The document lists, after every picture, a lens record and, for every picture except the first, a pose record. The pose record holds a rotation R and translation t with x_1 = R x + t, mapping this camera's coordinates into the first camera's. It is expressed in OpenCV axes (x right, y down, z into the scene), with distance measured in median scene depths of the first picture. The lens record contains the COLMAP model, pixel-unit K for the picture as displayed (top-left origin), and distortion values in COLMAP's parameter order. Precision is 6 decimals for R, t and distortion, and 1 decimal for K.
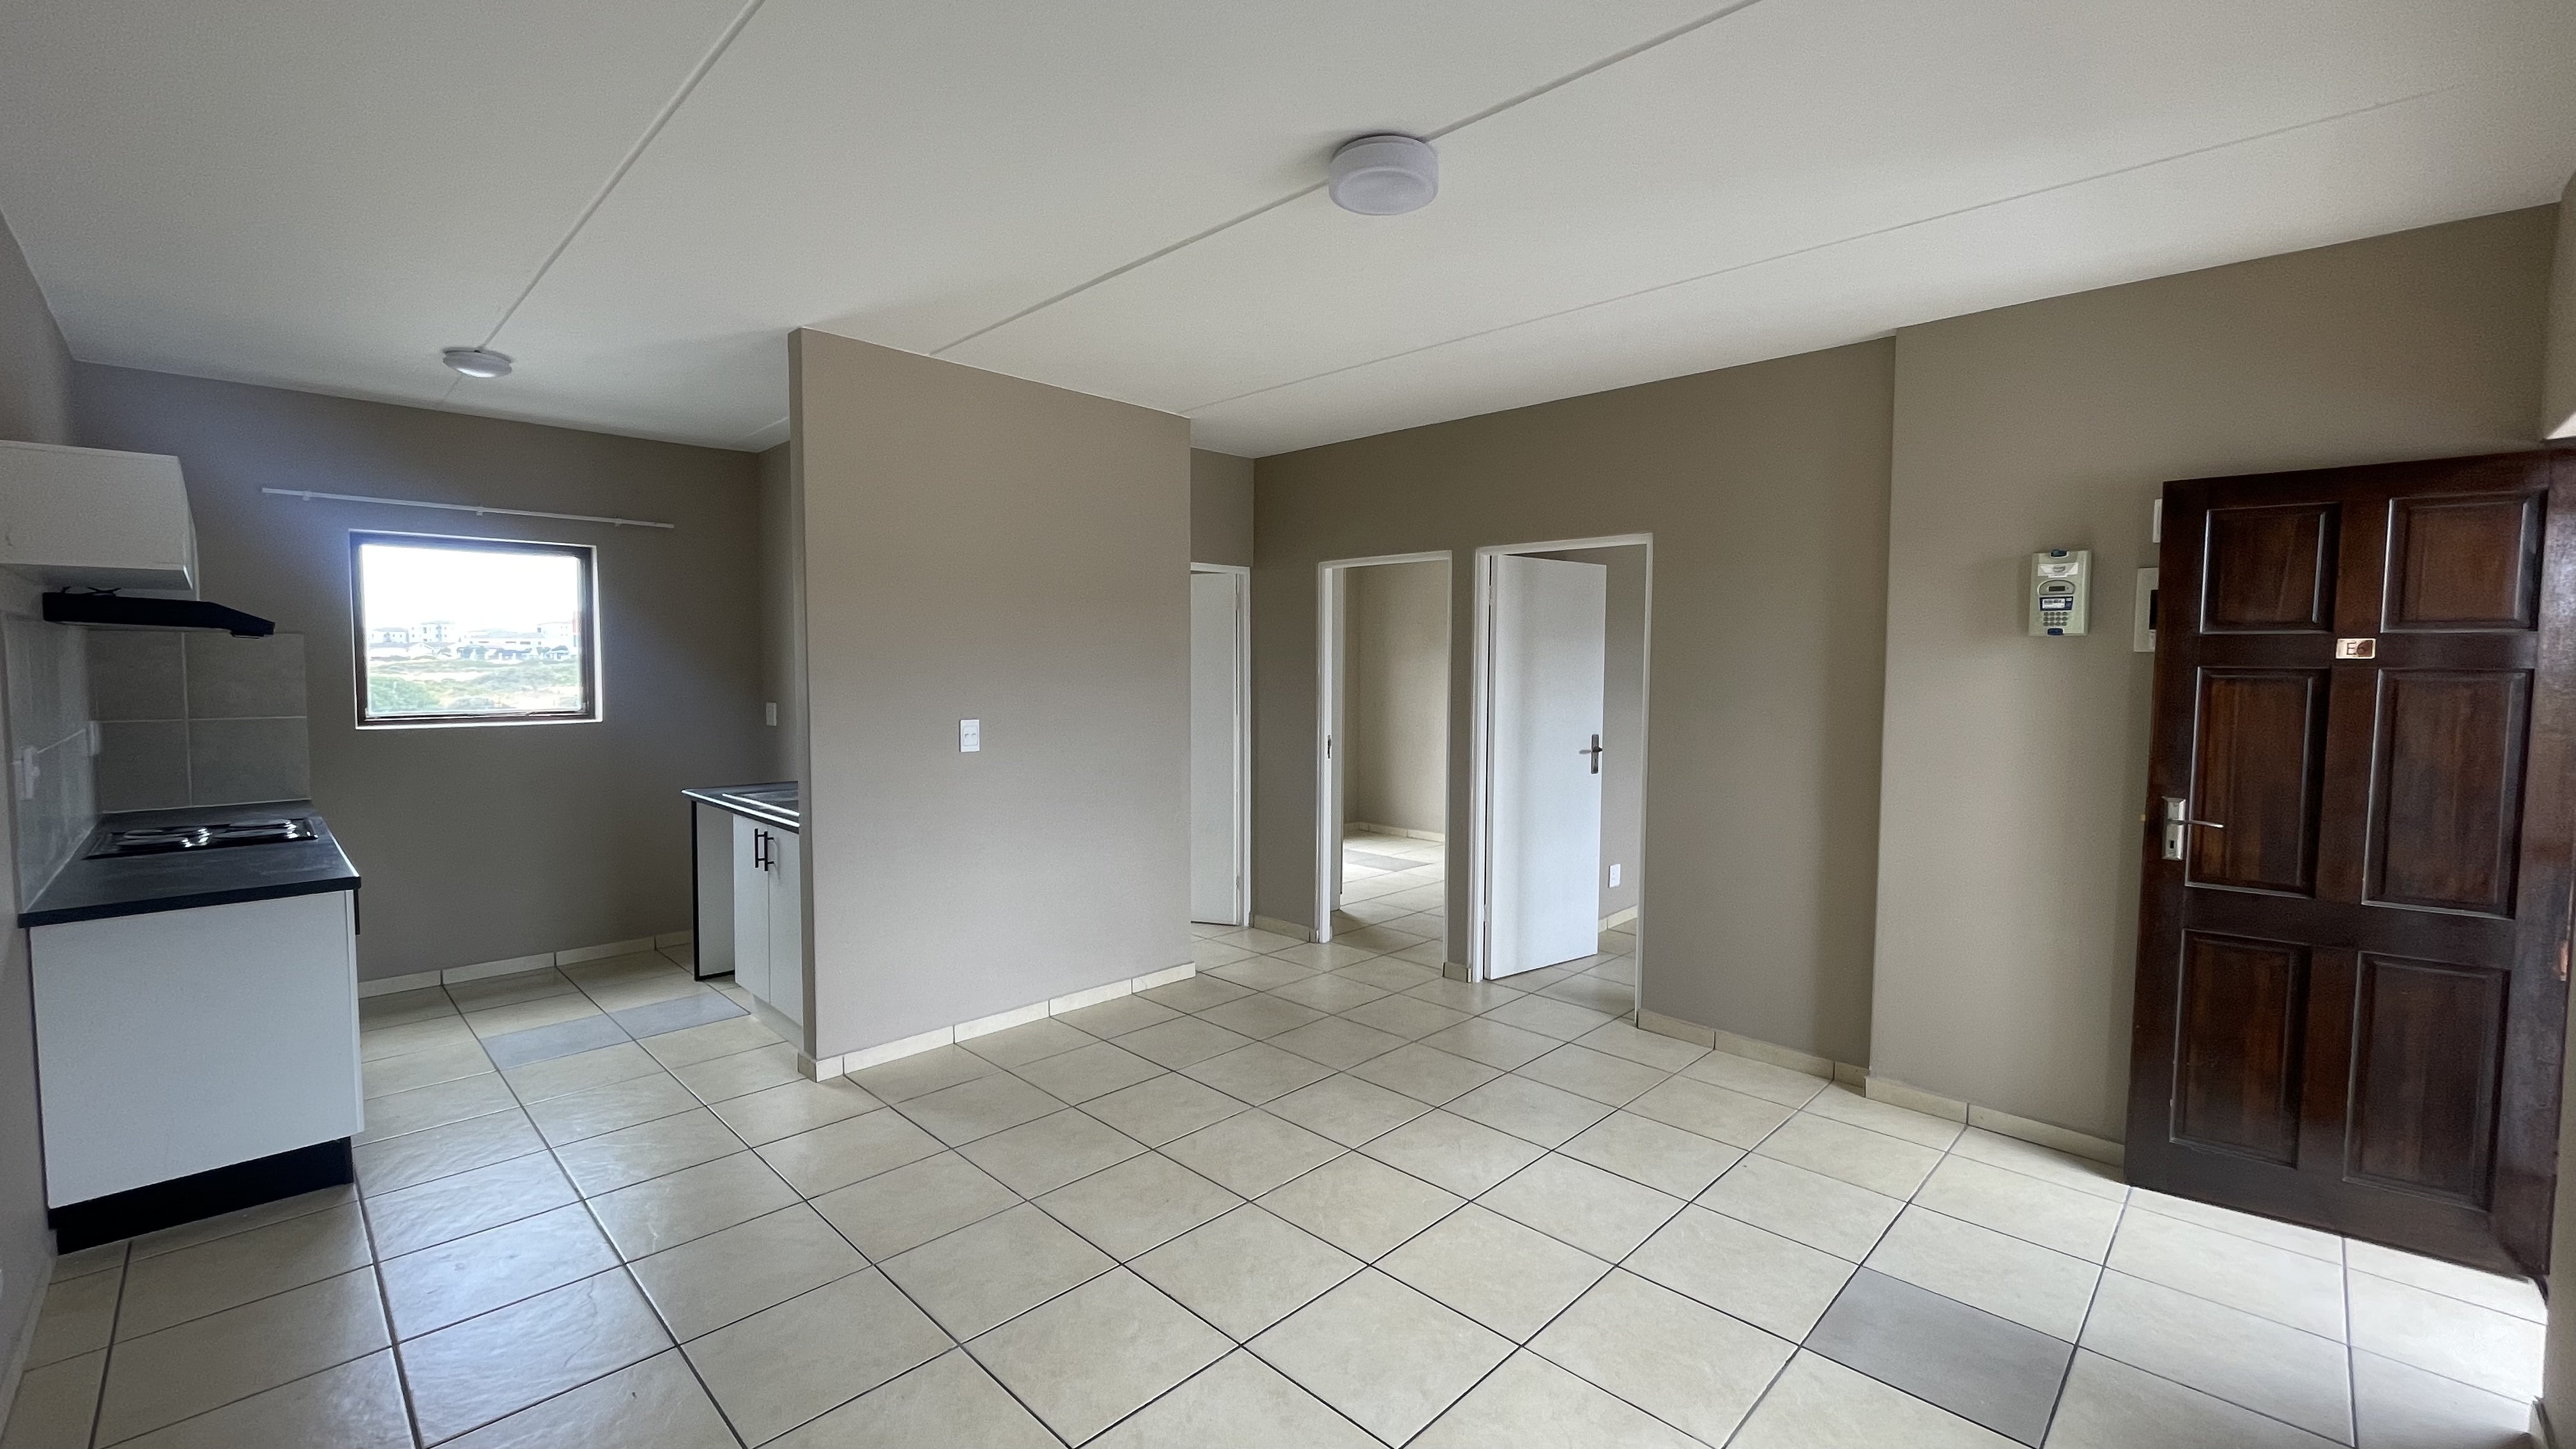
lens RADIAL K [[1039.8, 0, 1291.0], [0, 1039.8, 719.4], [0, 0, 1]] dist [-0.001411, -0.000618]
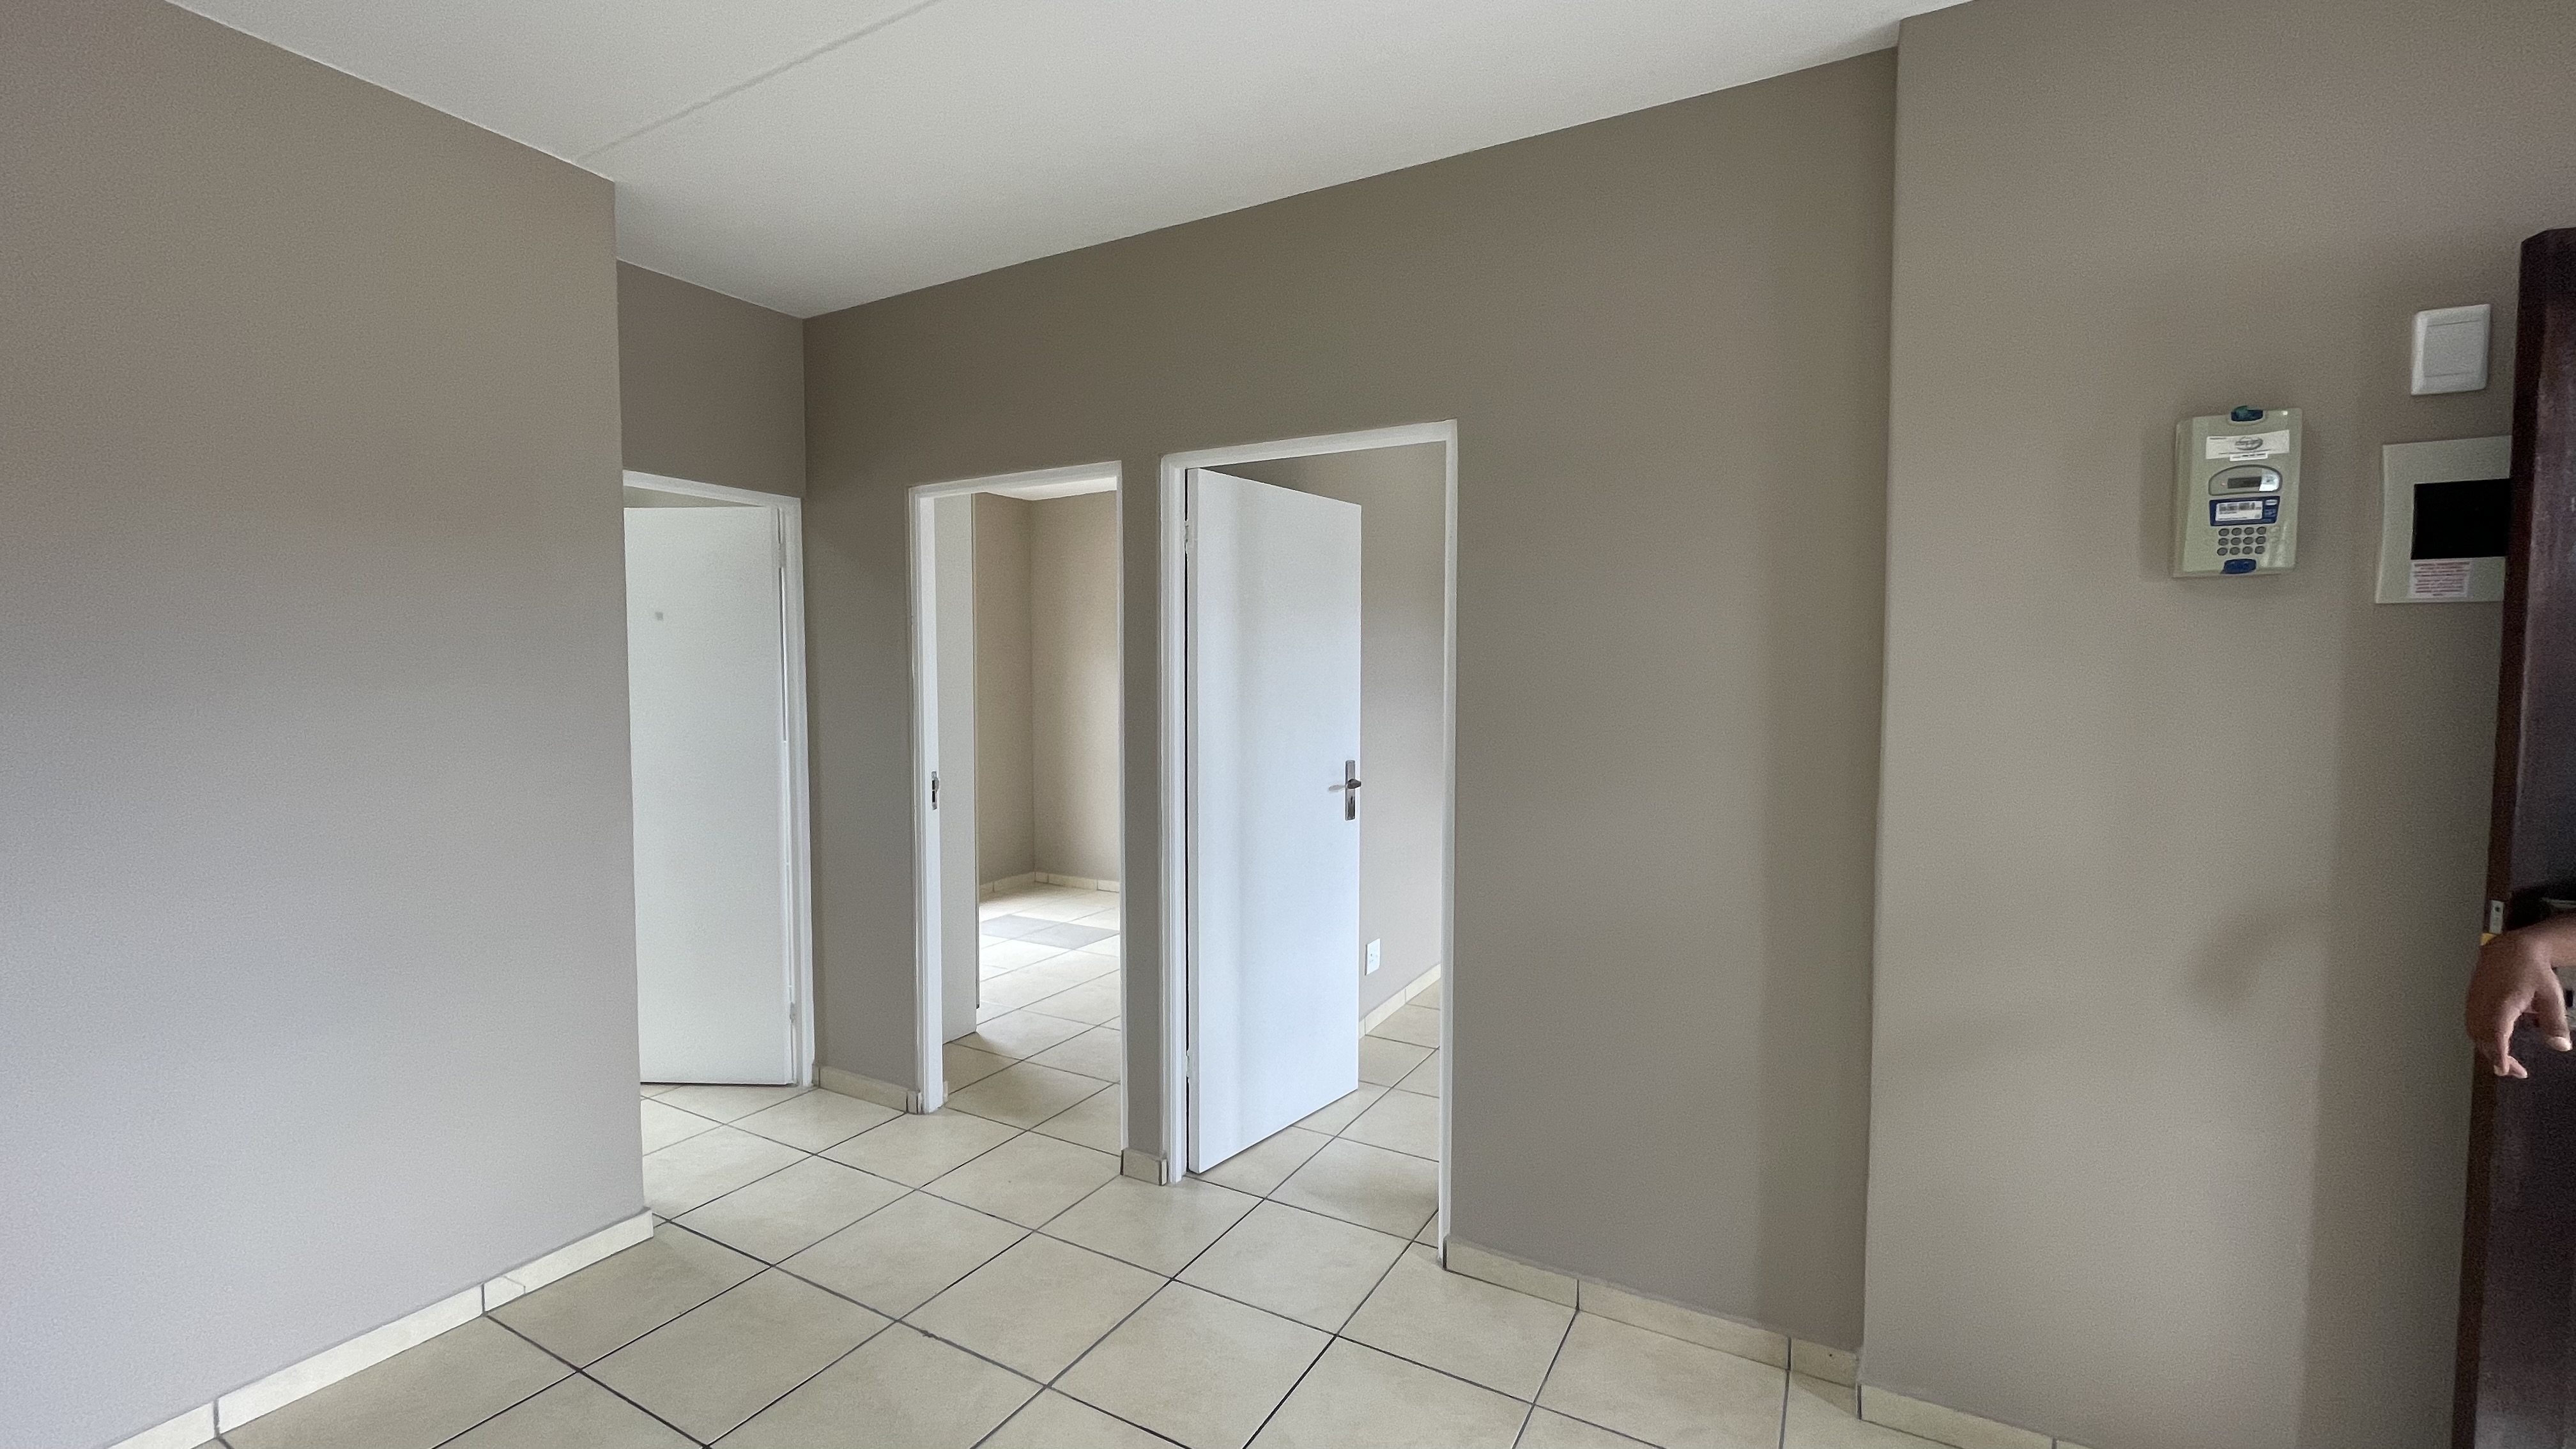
lens RADIAL K [[1039.8, 0, 1288.8], [0, 1039.8, 717.4], [0, 0, 1]] dist [-0.001411, -0.000618]
pose [[0.964570, -0.016031, 0.263339, 0.096623], [0.019051, 0.999779, -0.008922, -0.009065], [-0.263138, 0.013622, 0.964662, 0.441176]]
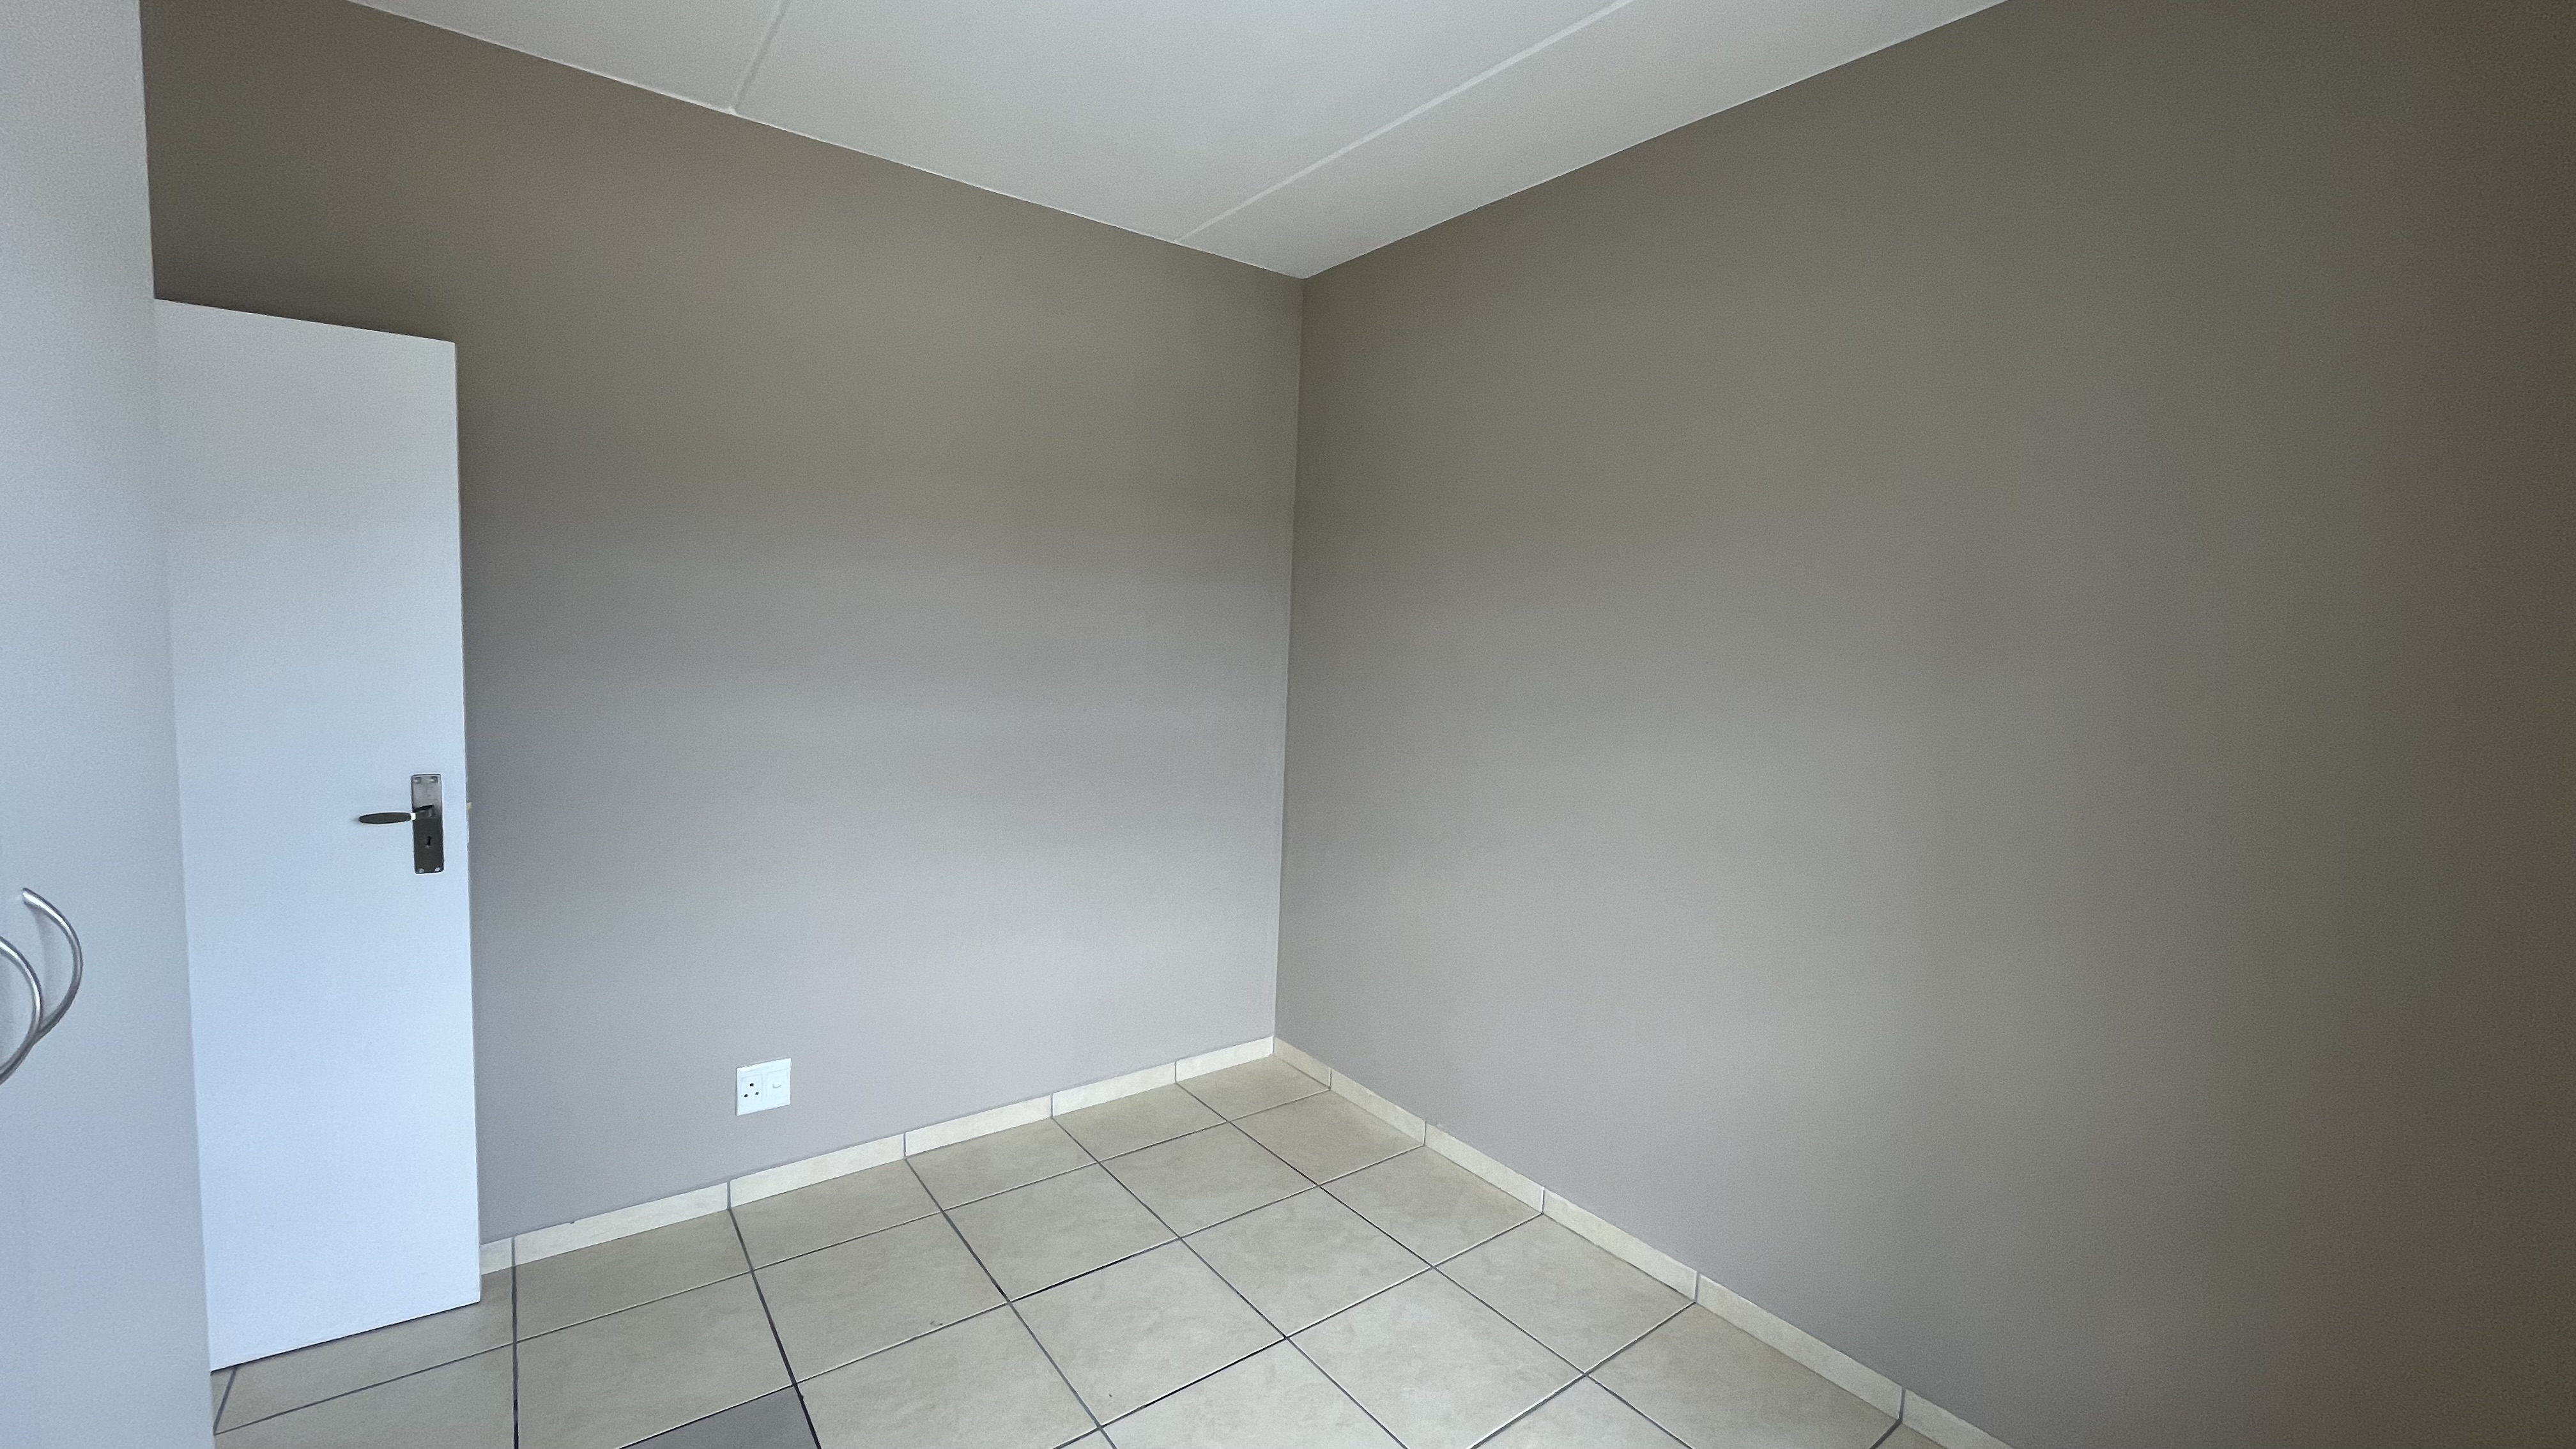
lens RADIAL K [[1039.8, 0, 1288.4], [0, 1039.8, 711.7], [0, 0, 1]] dist [-0.001411, -0.000618]
pose [[0.990906, 0.031107, -0.130912, 0.781708], [-0.027618, 0.999216, 0.028380, -0.032896], [0.131692, -0.024507, 0.990988, 0.794046]]
